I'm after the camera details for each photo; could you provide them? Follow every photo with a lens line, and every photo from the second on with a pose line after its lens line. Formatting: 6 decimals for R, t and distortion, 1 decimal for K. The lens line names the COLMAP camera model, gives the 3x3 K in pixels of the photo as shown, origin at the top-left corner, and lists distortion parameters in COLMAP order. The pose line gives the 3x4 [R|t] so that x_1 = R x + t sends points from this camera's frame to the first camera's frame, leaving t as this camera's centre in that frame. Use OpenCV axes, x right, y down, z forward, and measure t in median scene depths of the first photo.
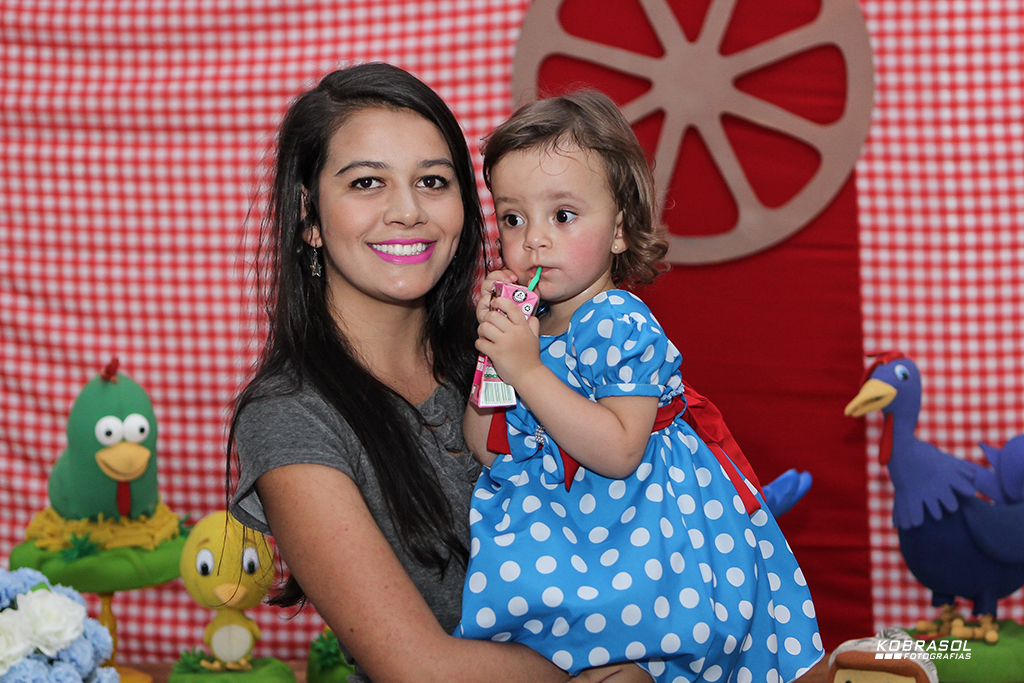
lens RADIAL K [[1965.5, 0, 512.0], [0, 1965.5, 341.5], [0, 0, 1]] dist [0.013878, 0.123177]
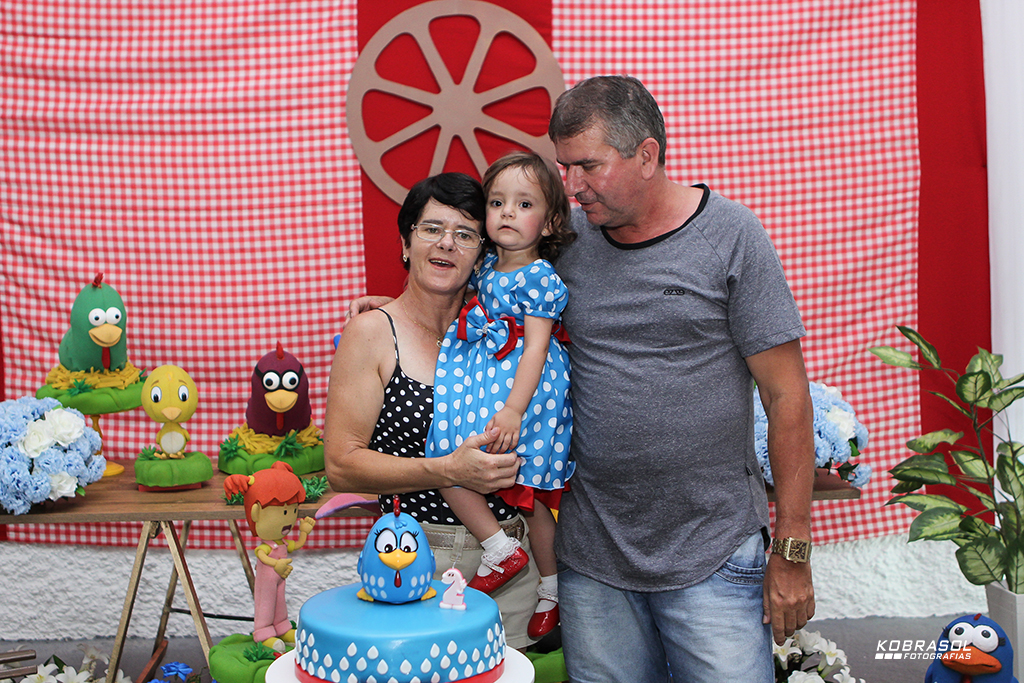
lens RADIAL K [[1381.1, 0, 512.0], [0, 1381.1, 341.5], [0, 0, 1]] dist [-0.033213, -0.008617]
pose [[0.994960, 0.000563, 0.100275, 0.021568], [-0.005285, 0.998889, 0.046827, 0.007230], [-0.100137, -0.047121, 0.993857, -0.150229]]
